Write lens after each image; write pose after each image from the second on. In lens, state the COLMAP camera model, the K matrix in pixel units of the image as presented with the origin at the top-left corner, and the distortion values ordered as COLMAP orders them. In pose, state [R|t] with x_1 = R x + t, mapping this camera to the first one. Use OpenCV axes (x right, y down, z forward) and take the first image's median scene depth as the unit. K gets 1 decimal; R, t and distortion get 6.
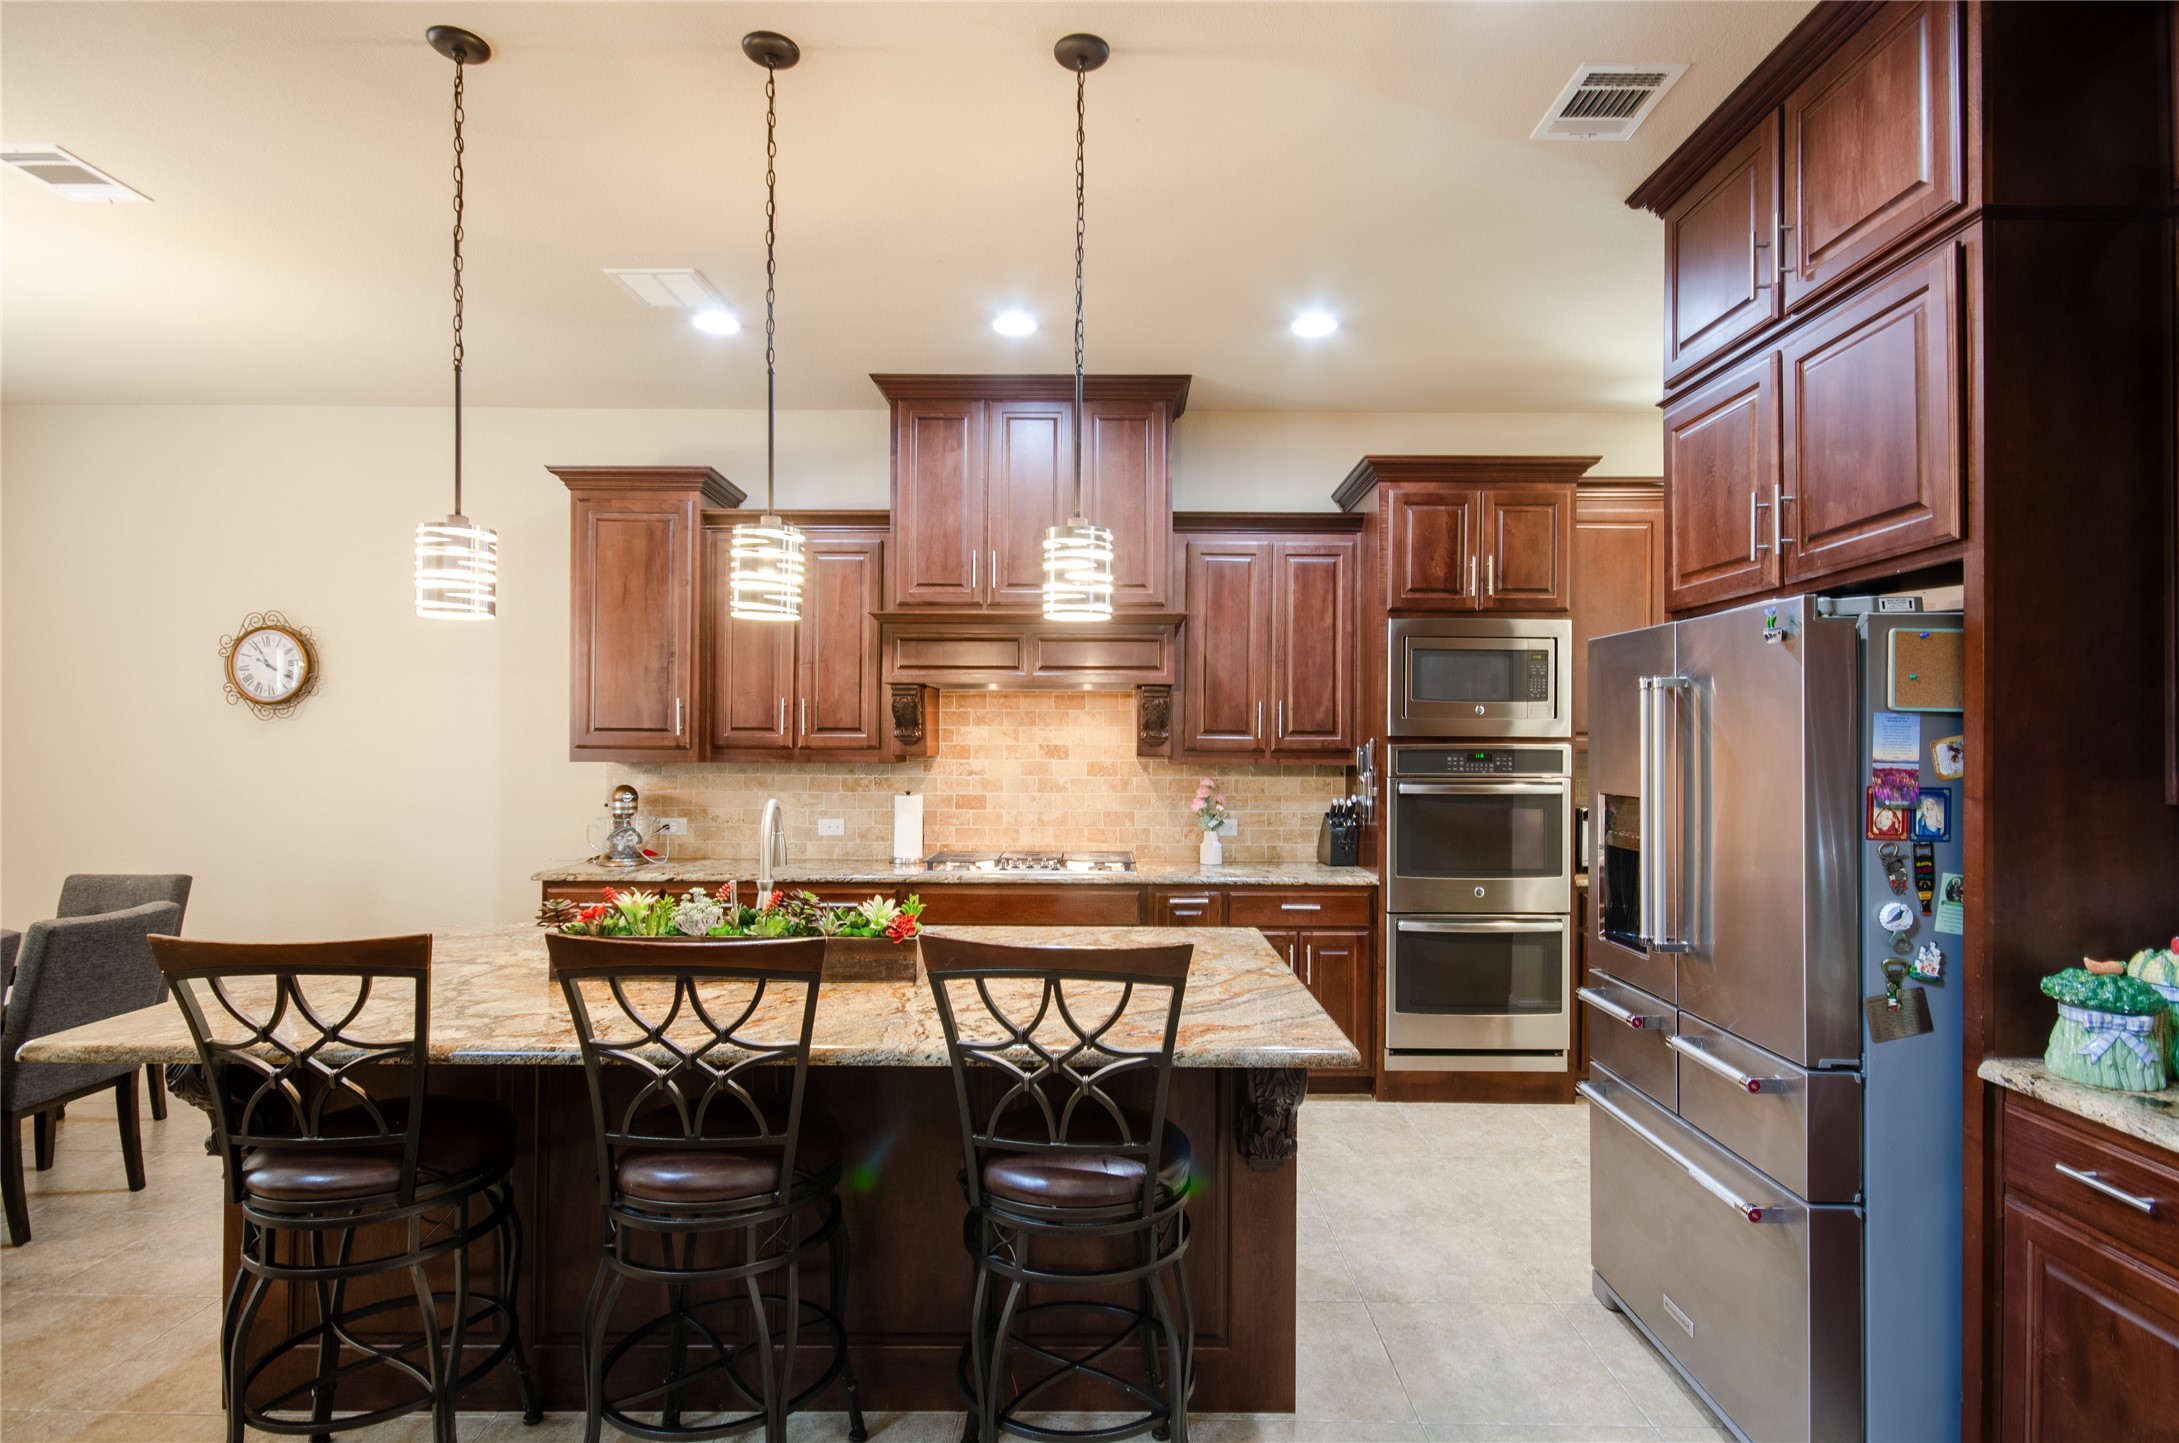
lens RADIAL K [[1075.5, 0, 1099.2], [0, 1075.5, 730.4], [0, 0, 1]] dist [0.006289, -0.000252]
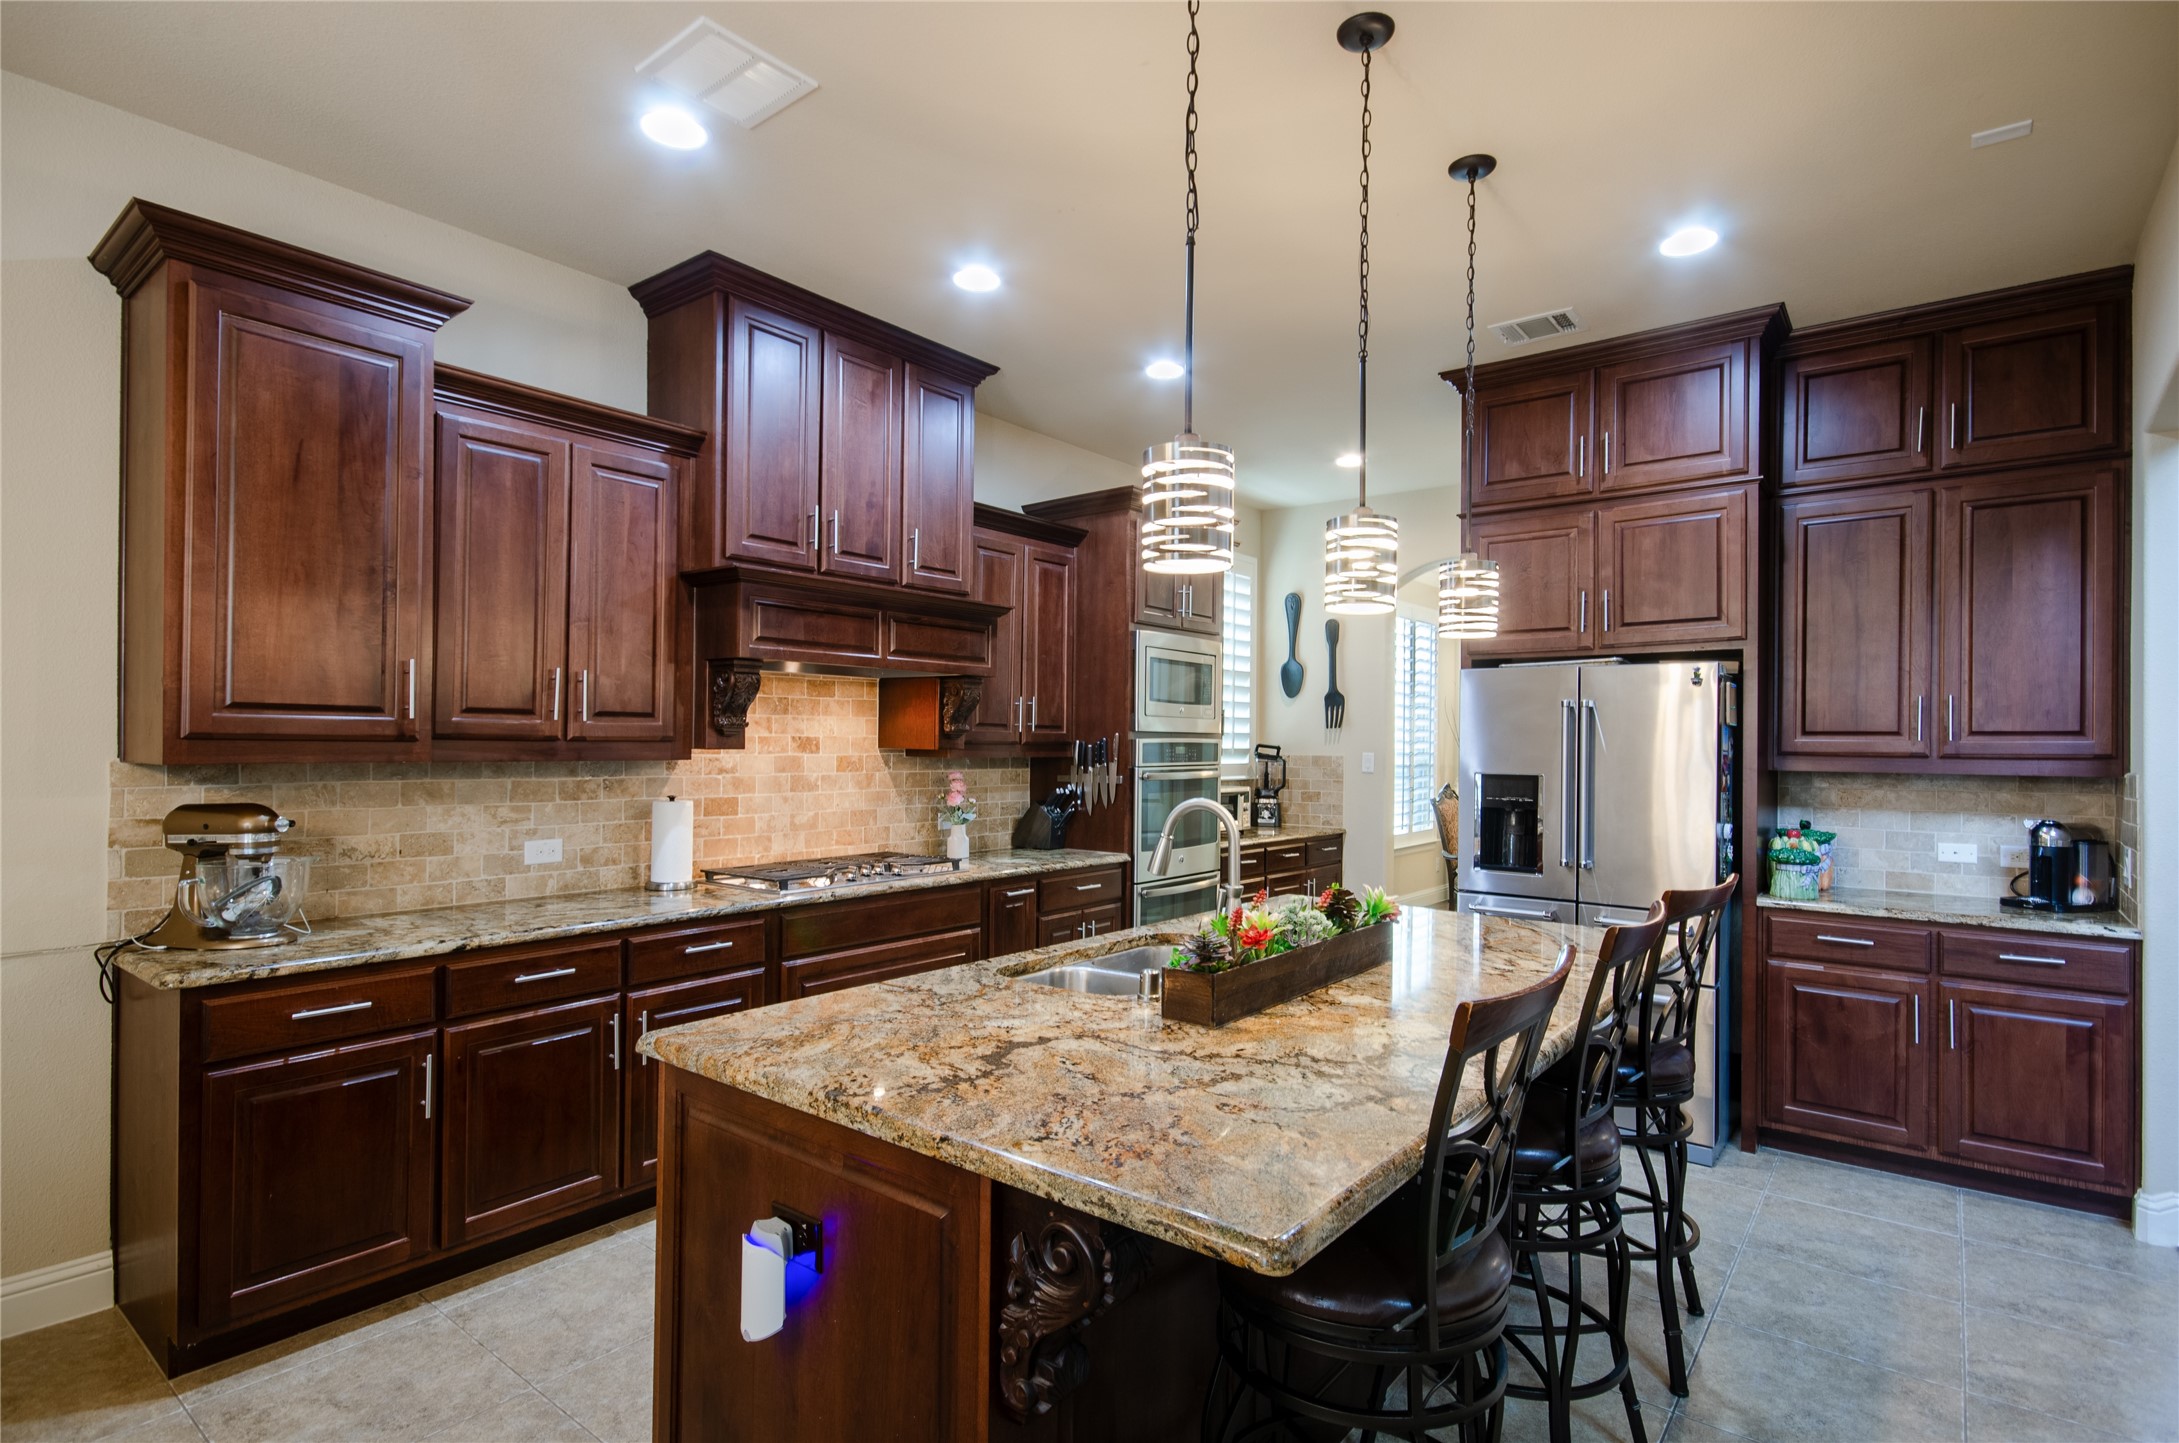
lens RADIAL K [[1075.5, 0, 1098.5], [0, 1075.5, 727.8], [0, 0, 1]] dist [0.006289, -0.000252]
pose [[0.611487, 0.012123, 0.791162, -0.619218], [-0.017106, 0.999851, -0.002099, 0.004202], [-0.791070, -0.012251, 0.611604, 0.297192]]
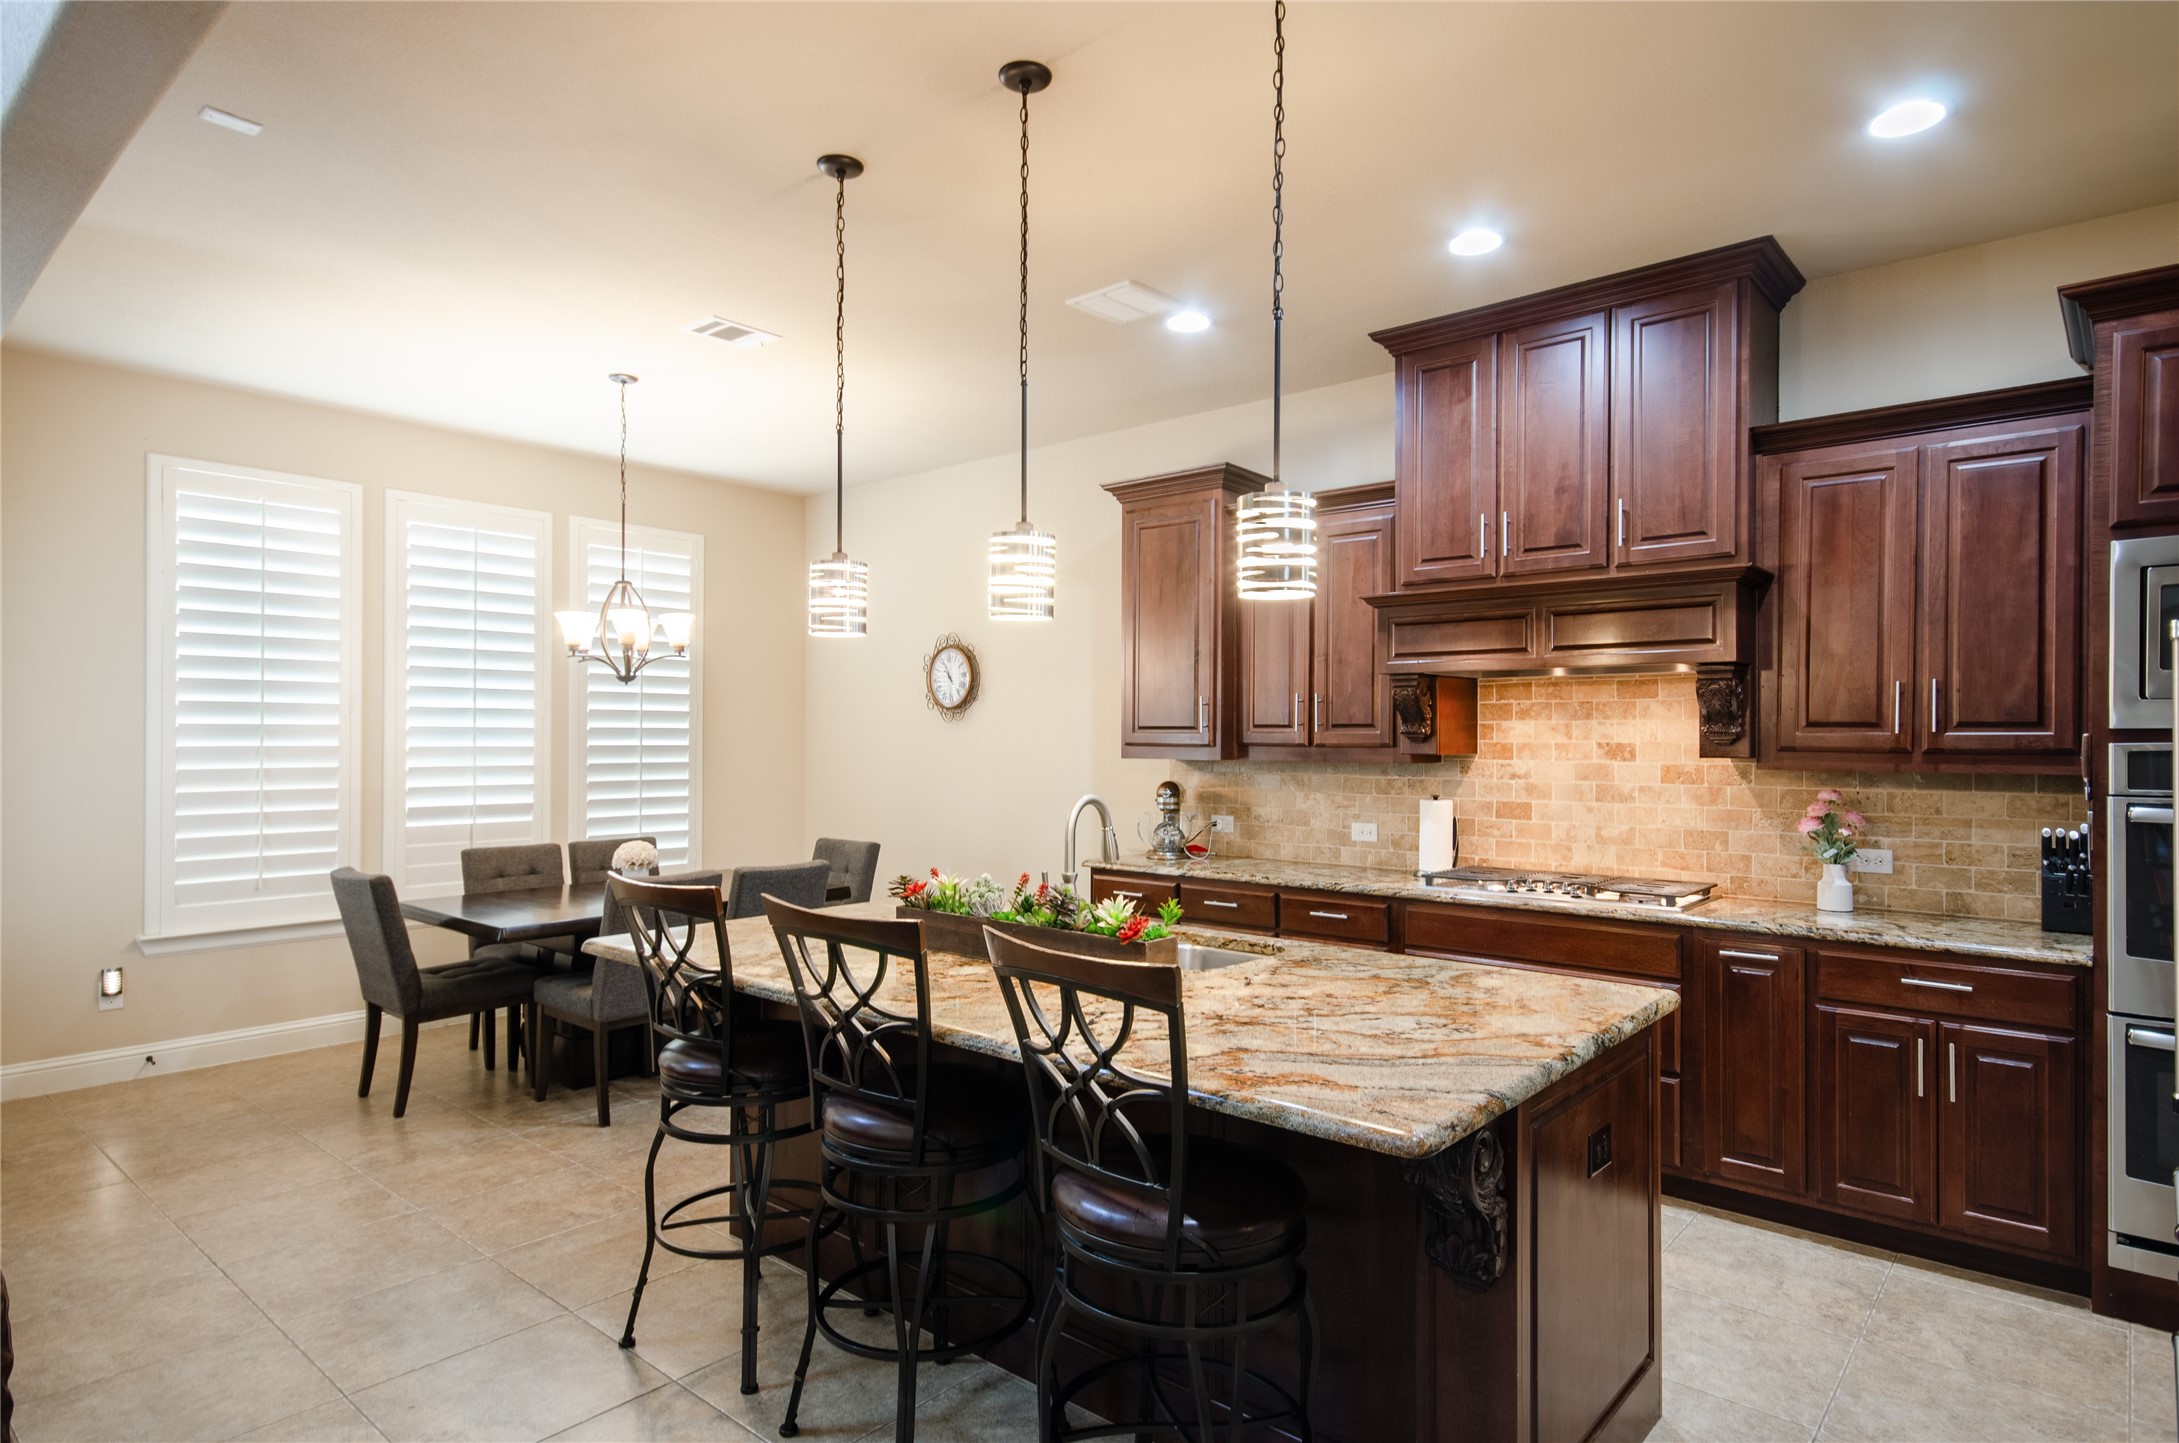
lens RADIAL K [[1186.8, 0, 1099.6], [0, 1186.8, 733.5], [0, 0, 1]] dist [0.005717, 0.009153]
pose [[0.760653, -0.003897, -0.649148, 0.252234], [0.006988, 0.999973, 0.002186, 0.001843], [0.649122, -0.006199, 0.760659, 0.085005]]
